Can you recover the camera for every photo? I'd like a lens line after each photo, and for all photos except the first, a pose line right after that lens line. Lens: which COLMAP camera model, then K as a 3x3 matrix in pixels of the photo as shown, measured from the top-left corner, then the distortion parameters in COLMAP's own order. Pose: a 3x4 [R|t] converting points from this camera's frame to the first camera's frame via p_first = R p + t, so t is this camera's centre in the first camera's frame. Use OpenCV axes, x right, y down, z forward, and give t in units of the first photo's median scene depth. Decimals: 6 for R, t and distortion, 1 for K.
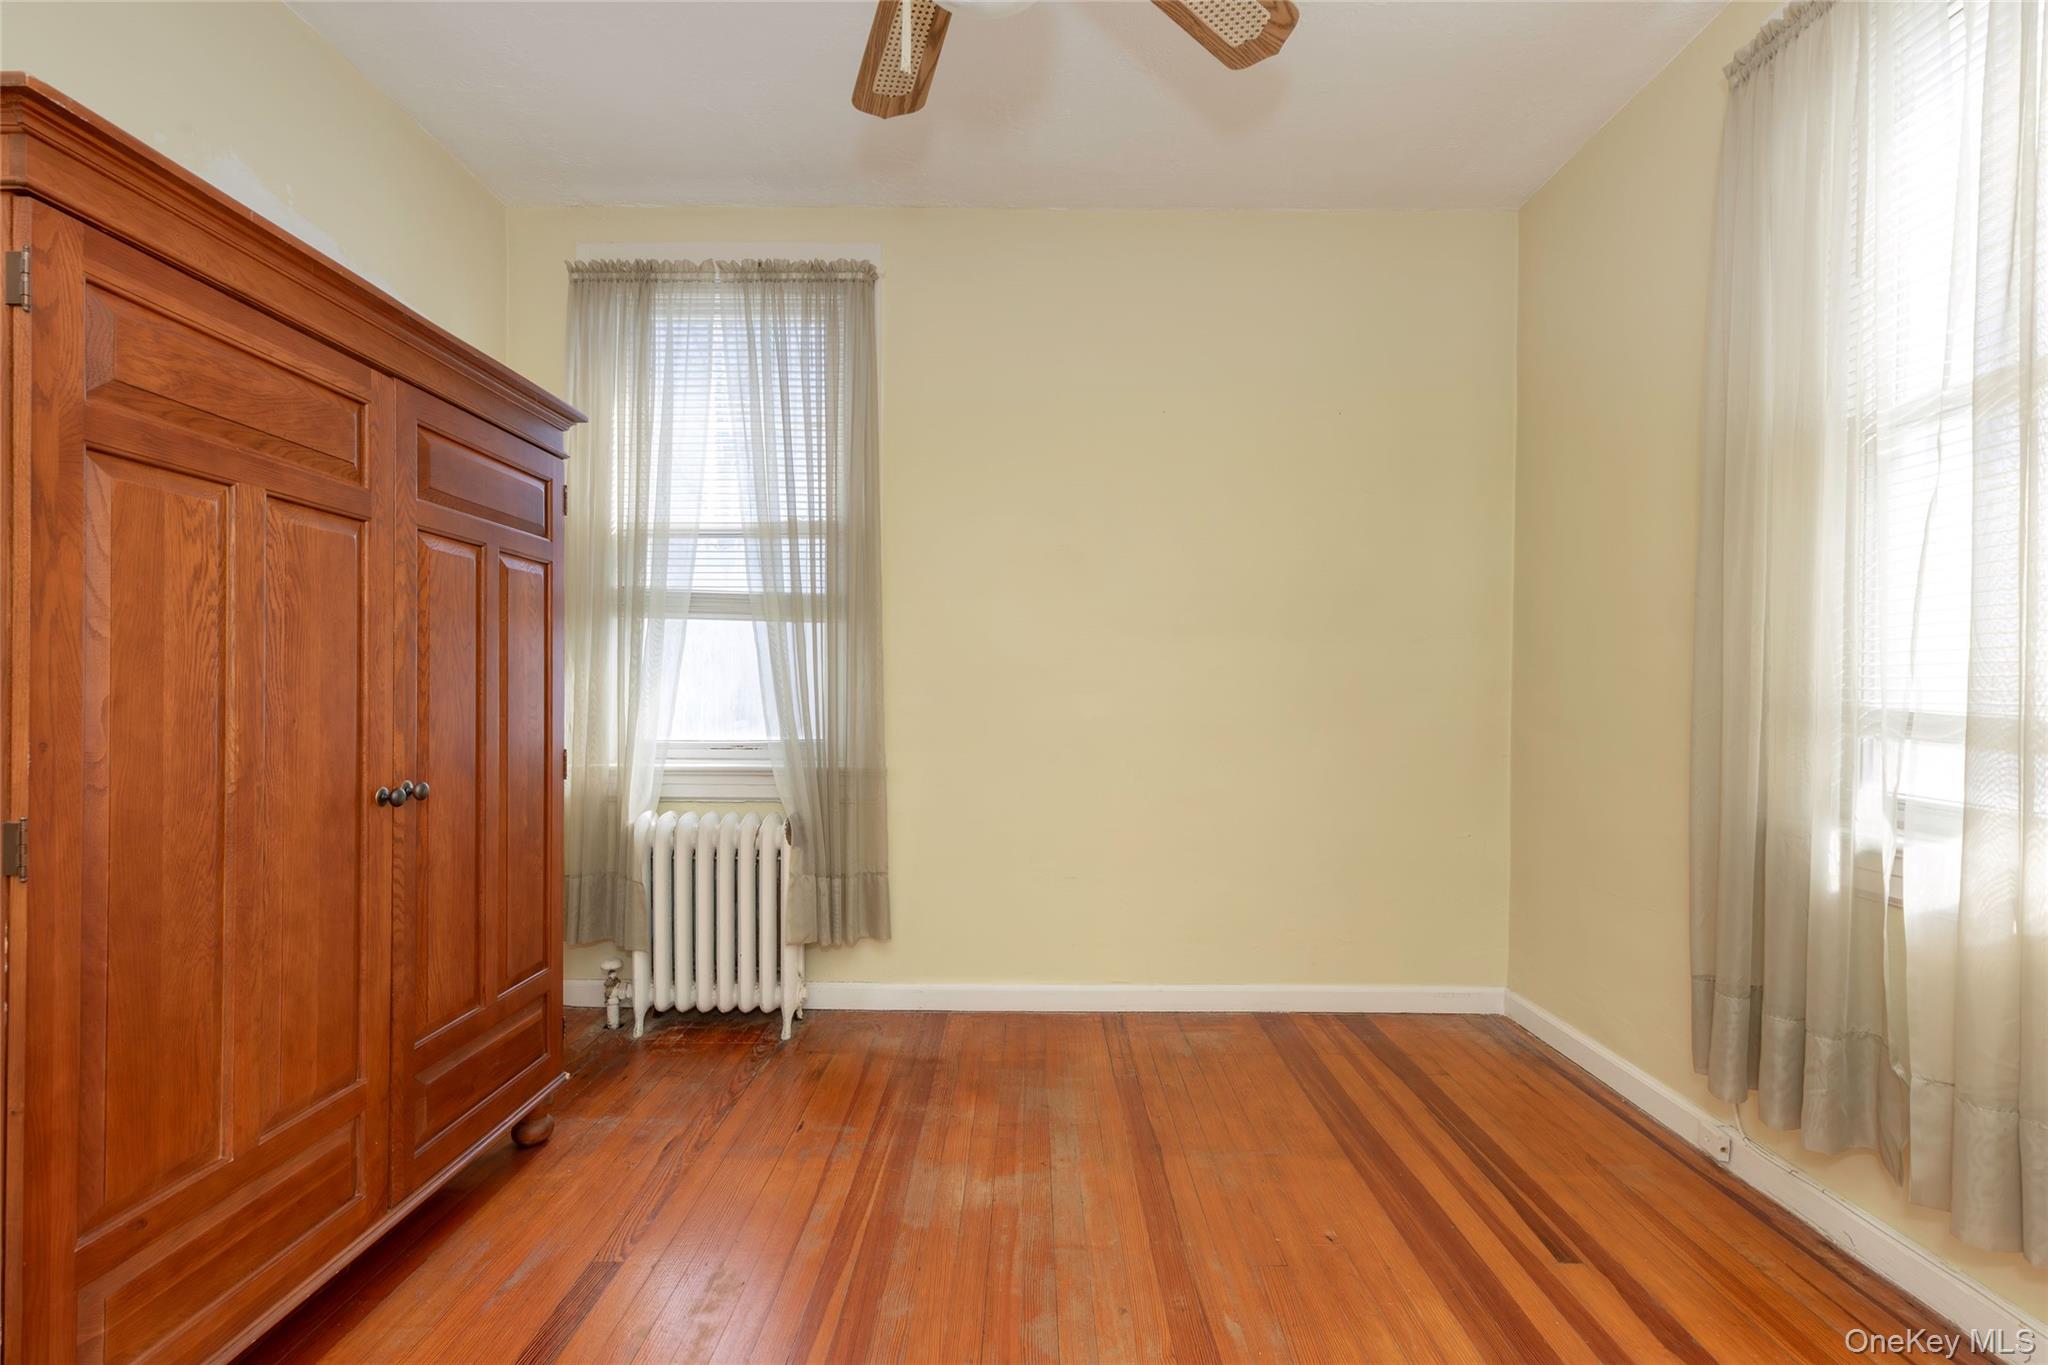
lens RADIAL K [[936.7, 0, 1037.5], [0, 936.7, 684.3], [0, 0, 1]] dist [0.001728, 0.000170]
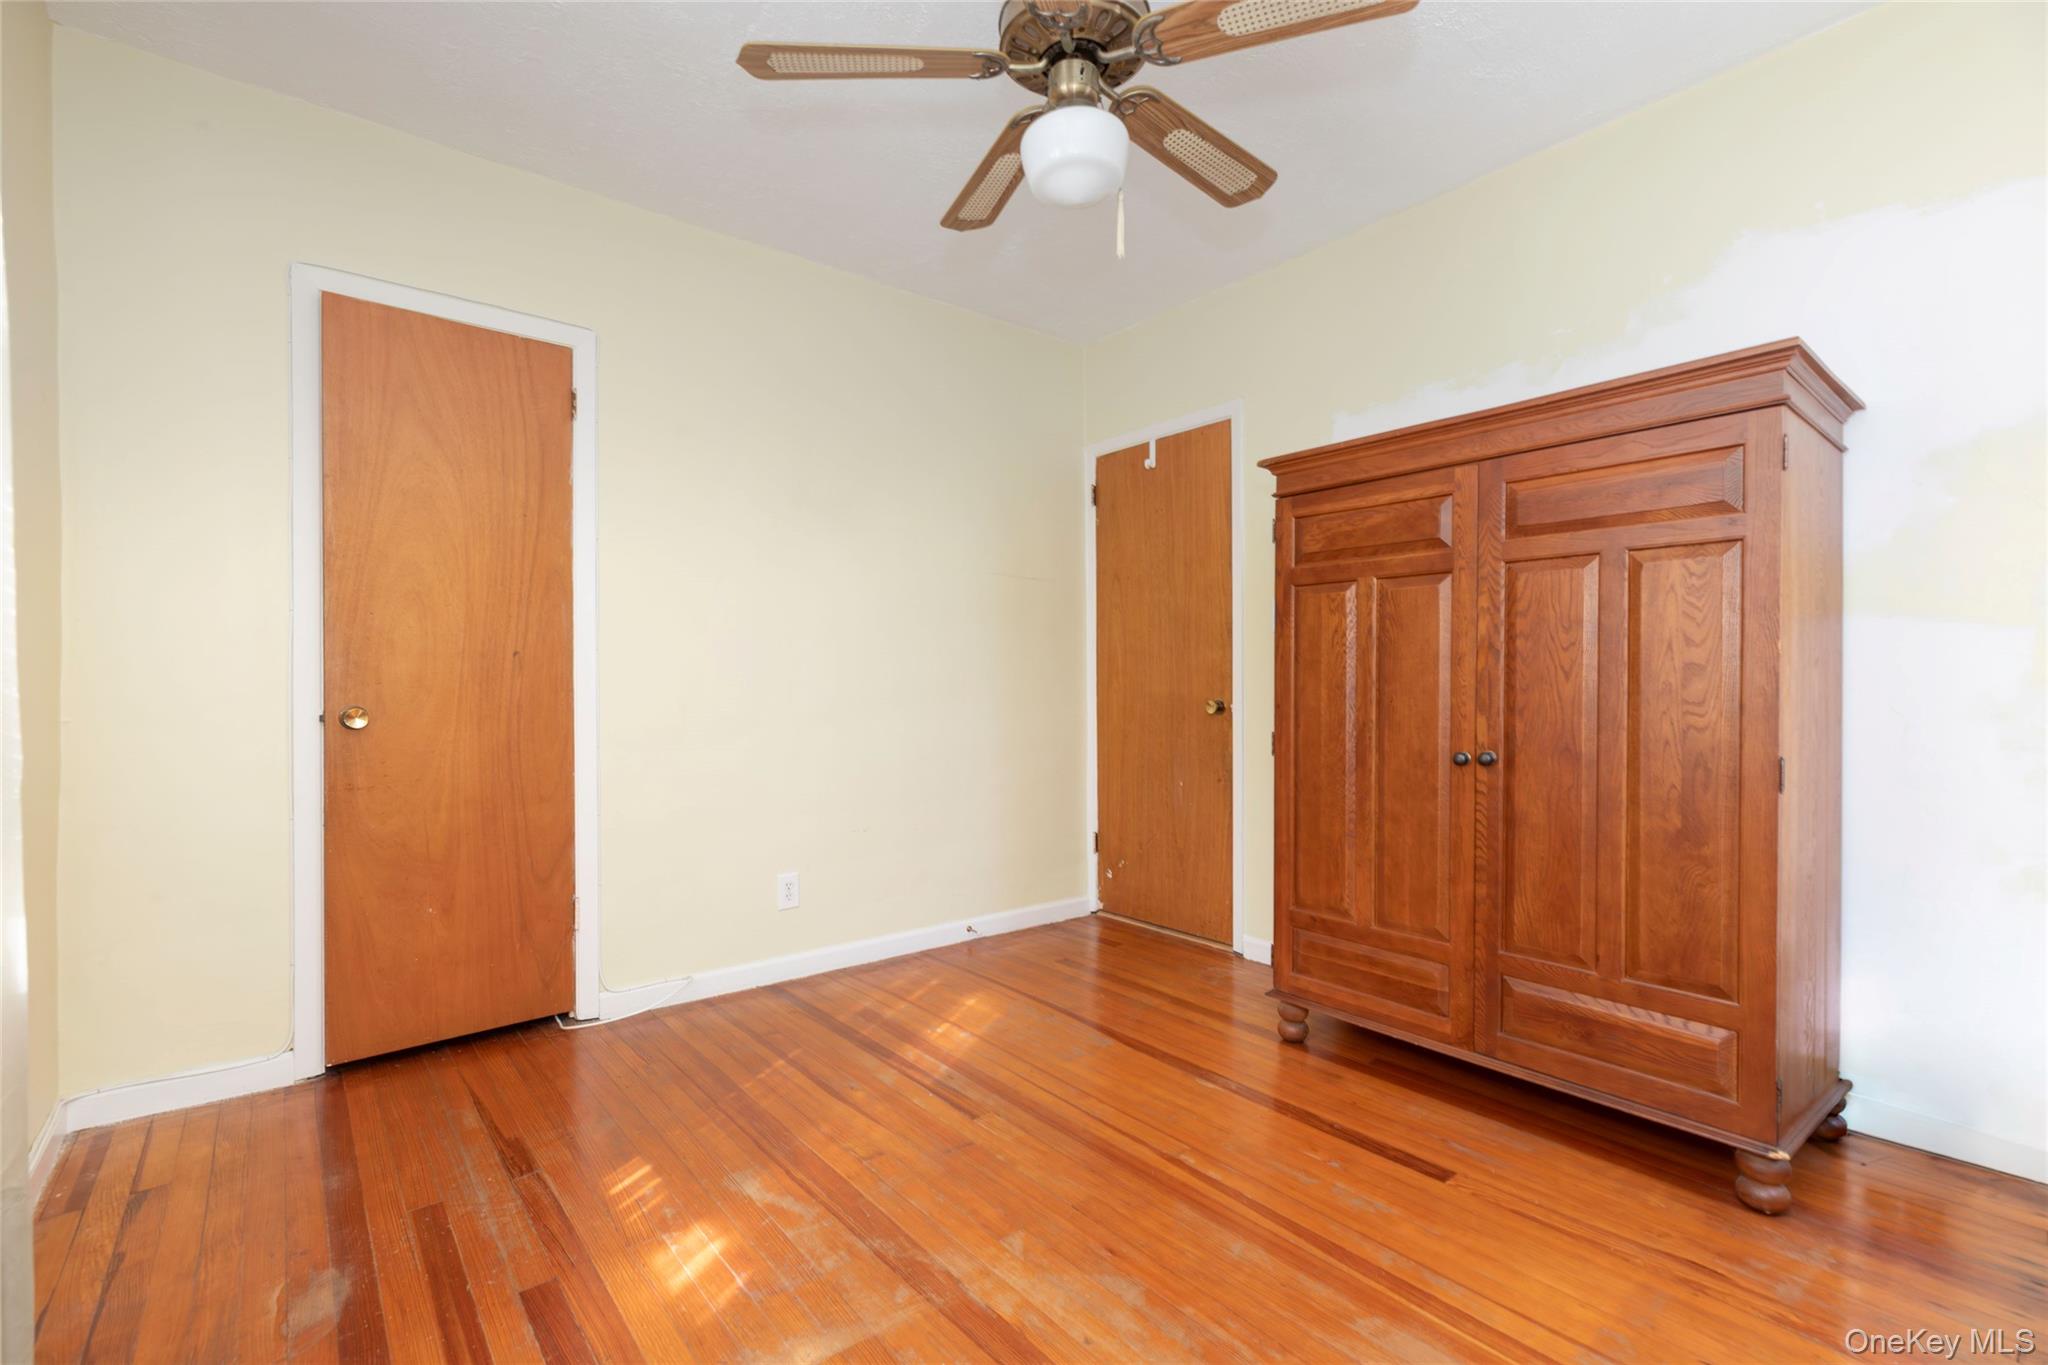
lens RADIAL K [[936.7, 0, 1037.5], [0, 936.7, 684.3], [0, 0, 1]] dist [0.001728, 0.000170]
pose [[-0.778752, -0.007081, -0.627292, 0.783306], [-0.003307, 0.999969, -0.007182, 0.019552], [0.627324, -0.003518, -0.778751, 1.851420]]
